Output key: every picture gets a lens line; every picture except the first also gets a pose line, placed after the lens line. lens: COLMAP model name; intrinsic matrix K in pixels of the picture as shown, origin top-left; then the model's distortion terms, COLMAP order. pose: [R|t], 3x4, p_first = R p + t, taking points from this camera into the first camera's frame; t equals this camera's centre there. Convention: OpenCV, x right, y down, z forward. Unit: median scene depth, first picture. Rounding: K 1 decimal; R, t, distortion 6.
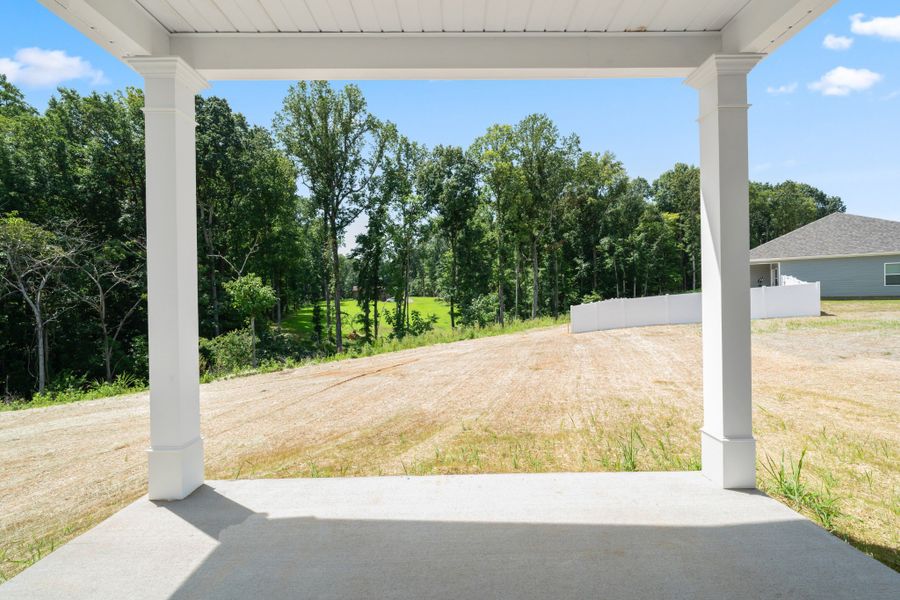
lens RADIAL K [[383.5, 0, 454.7], [0, 383.5, 298.2], [0, 0, 1]] dist [0.000957, -0.000519]
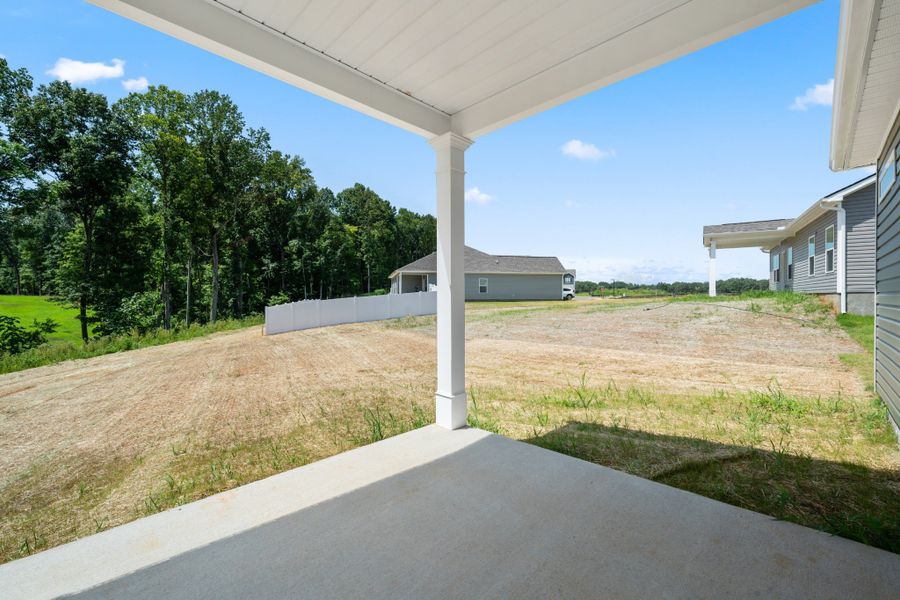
lens RADIAL K [[374.4, 0, 451.5], [0, 374.4, 296.2], [0, 0, 1]] dist [0.001788, 0.000048]
pose [[0.709467, 0.014932, 0.704580, -0.012629], [-0.008943, 0.999886, -0.012186, 0.000217], [-0.704682, 0.002344, 0.709519, -0.000405]]
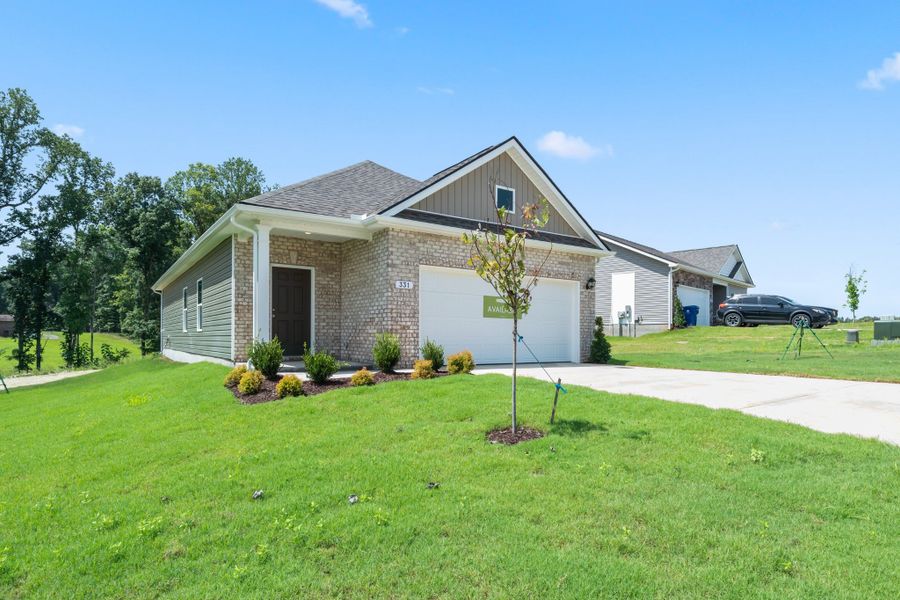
lens RADIAL K [[514.9, 0, 476.7], [0, 514.9, 337.6], [0, 0, 1]] dist [0.001128, 0.000262]
pose [[0.810956, 0.014920, 0.584917, -0.087285], [-0.012519, 0.999888, -0.008148, 0.012964], [-0.584973, -0.000715, 0.811052, -0.528323]]
